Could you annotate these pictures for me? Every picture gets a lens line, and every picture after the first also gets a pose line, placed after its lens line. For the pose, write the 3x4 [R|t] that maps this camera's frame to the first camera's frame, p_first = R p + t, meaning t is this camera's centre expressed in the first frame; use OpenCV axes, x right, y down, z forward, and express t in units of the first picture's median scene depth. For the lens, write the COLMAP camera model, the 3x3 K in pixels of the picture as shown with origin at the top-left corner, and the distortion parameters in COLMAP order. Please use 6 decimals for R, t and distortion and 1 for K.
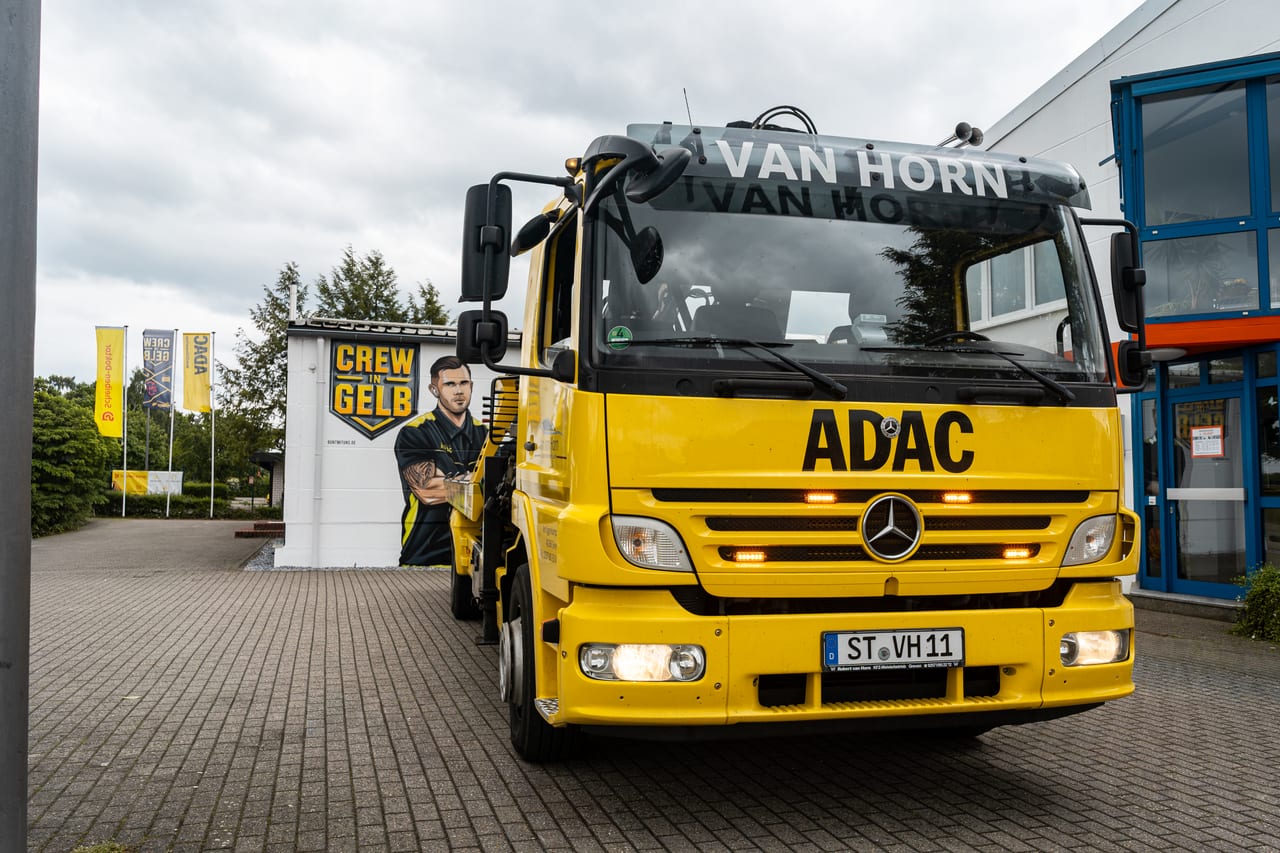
lens RADIAL K [[980.0, 0, 640.0], [0, 980.0, 426.5], [0, 0, 1]] dist [-0.016679, 0.000137]
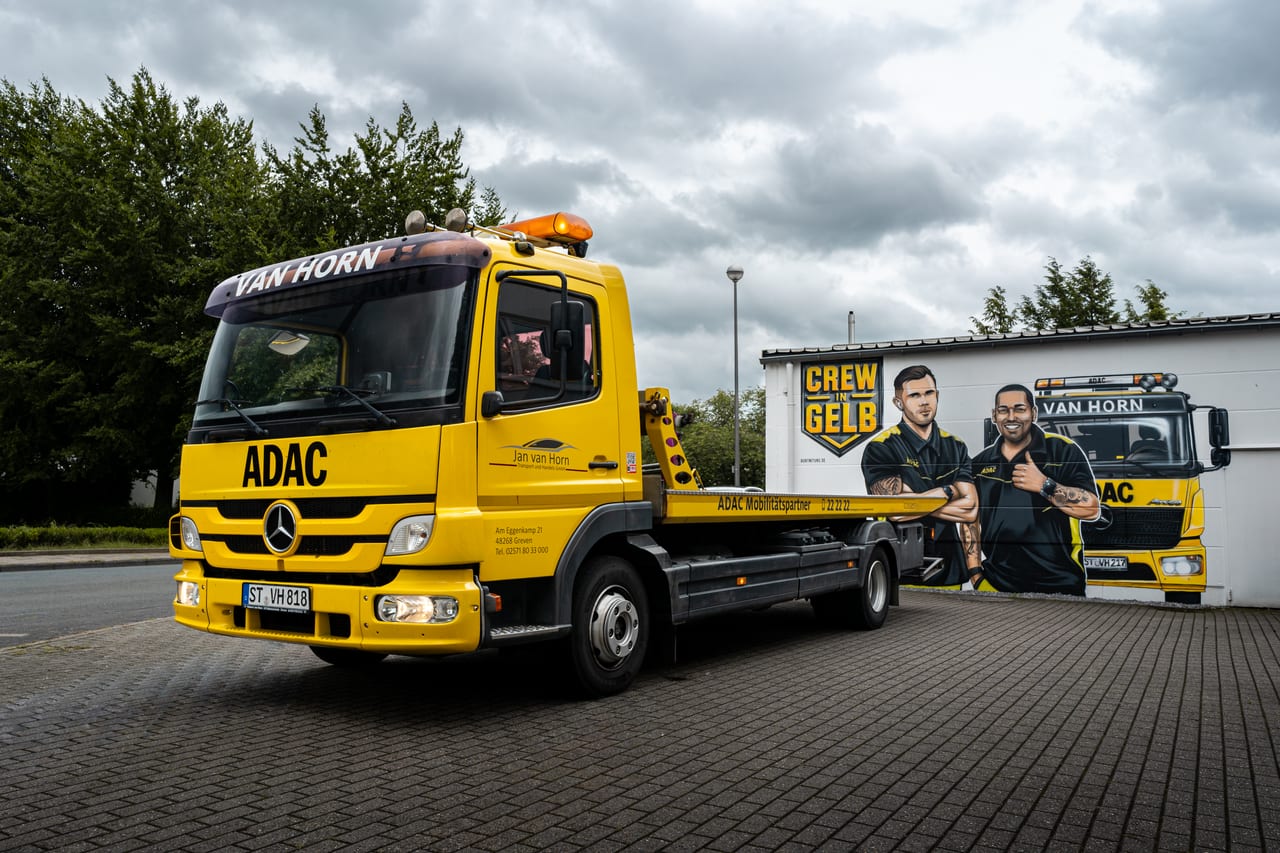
lens RADIAL K [[980.0, 0, 640.0], [0, 980.0, 426.5], [0, 0, 1]] dist [-0.016679, 0.000137]
pose [[0.670037, -0.065754, -0.739410, 0.336793], [0.040163, 0.997821, -0.052339, 0.026701], [0.741240, 0.005372, 0.671218, 0.163096]]
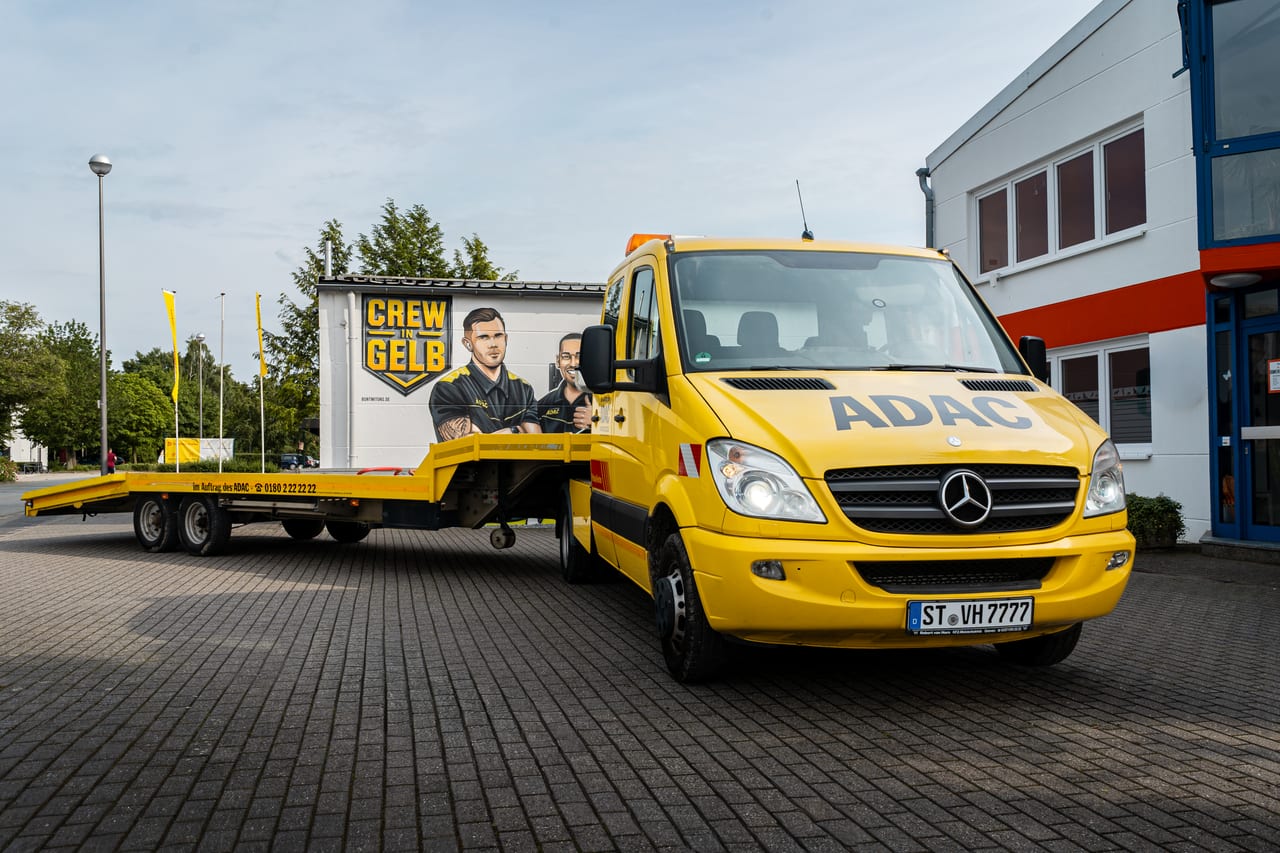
lens RADIAL K [[1030.6, 0, 620.6], [0, 1030.6, 435.4], [0, 0, 1]] dist [-0.016132, -0.006980]
pose [[0.996316, -0.016811, -0.084099, 0.025540], [0.020673, 0.998761, 0.045259, 0.010652], [0.083234, -0.046831, 0.995429, -0.008726]]
